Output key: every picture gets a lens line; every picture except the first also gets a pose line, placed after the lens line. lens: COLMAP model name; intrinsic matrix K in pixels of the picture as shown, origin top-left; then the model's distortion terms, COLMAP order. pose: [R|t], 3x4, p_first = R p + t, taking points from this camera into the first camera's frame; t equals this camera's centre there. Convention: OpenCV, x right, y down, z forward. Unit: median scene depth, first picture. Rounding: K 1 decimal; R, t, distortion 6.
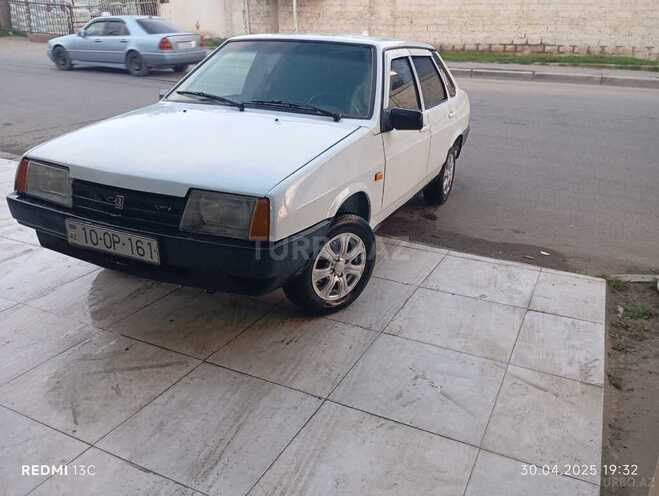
lens RADIAL K [[543.7, 0, 329.9], [0, 543.7, 241.8], [0, 0, 1]] dist [0.062336, -0.079773]
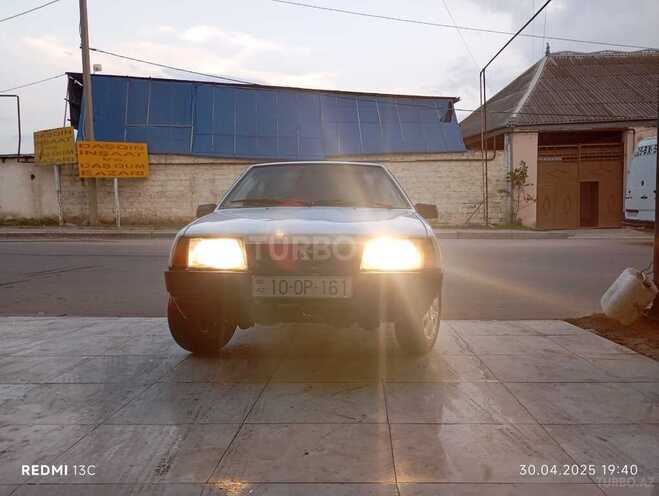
lens RADIAL K [[543.7, 0, 329.9], [0, 543.7, 241.8], [0, 0, 1]] dist [0.062336, -0.079773]
pose [[0.918984, -0.042068, 0.392045, -0.556348], [0.165621, 0.943509, -0.286986, 0.178039], [-0.357825, 0.328666, 0.874037, -0.072956]]
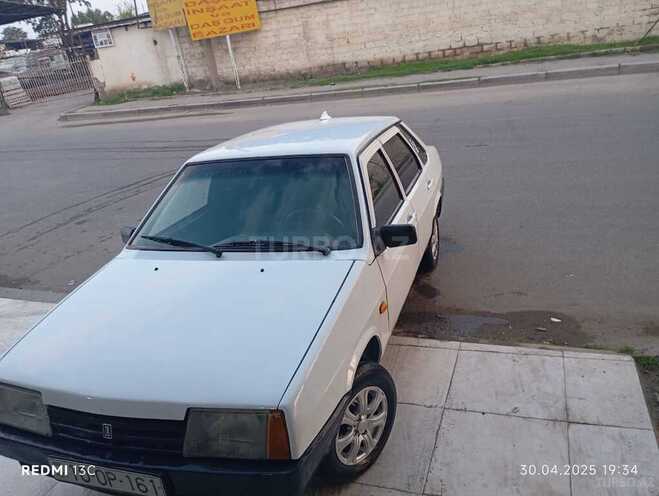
lens RADIAL K [[543.7, 0, 329.9], [0, 543.7, 241.8], [0, 0, 1]] dist [0.062336, -0.079773]
pose [[0.982503, -0.177561, 0.056208, -0.025362], [0.178432, 0.983892, -0.010849, -0.201363], [-0.053376, 0.020689, 0.998360, 0.078632]]
